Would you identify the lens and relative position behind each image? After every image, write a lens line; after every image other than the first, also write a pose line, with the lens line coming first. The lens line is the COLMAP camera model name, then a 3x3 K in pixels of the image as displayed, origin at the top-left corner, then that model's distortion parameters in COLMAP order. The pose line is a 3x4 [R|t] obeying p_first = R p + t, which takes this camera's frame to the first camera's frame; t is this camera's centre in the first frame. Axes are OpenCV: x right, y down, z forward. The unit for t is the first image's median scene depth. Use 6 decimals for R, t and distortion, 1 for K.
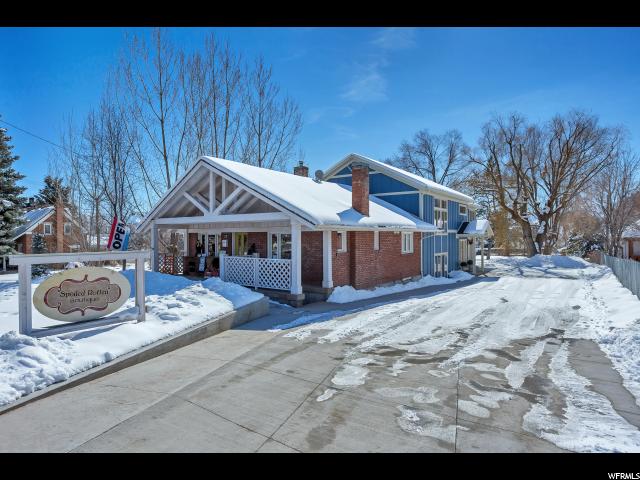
lens RADIAL K [[375.8, 0, 323.1], [0, 375.8, 235.4], [0, 0, 1]] dist [-0.028056, 0.000595]
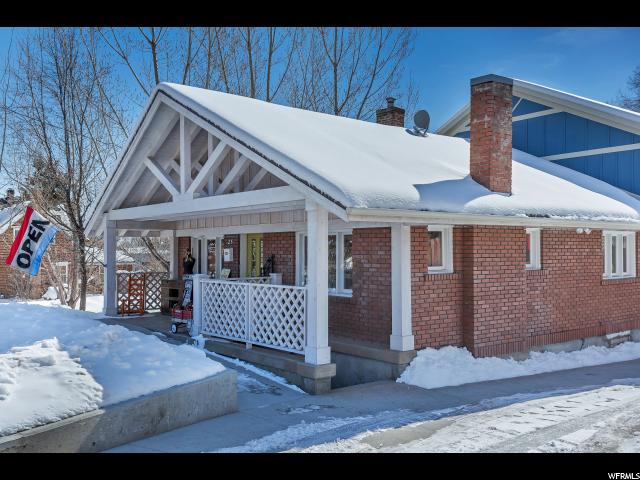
lens RADIAL K [[606.5, 0, 318.8], [0, 606.5, 239.8], [0, 0, 1]] dist [0.086931, 0.000000]
pose [[0.960734, -0.008205, -0.277350, 0.110552], [0.004242, 0.999880, -0.014885, 0.014506], [0.277439, 0.013124, 0.960654, 0.238641]]
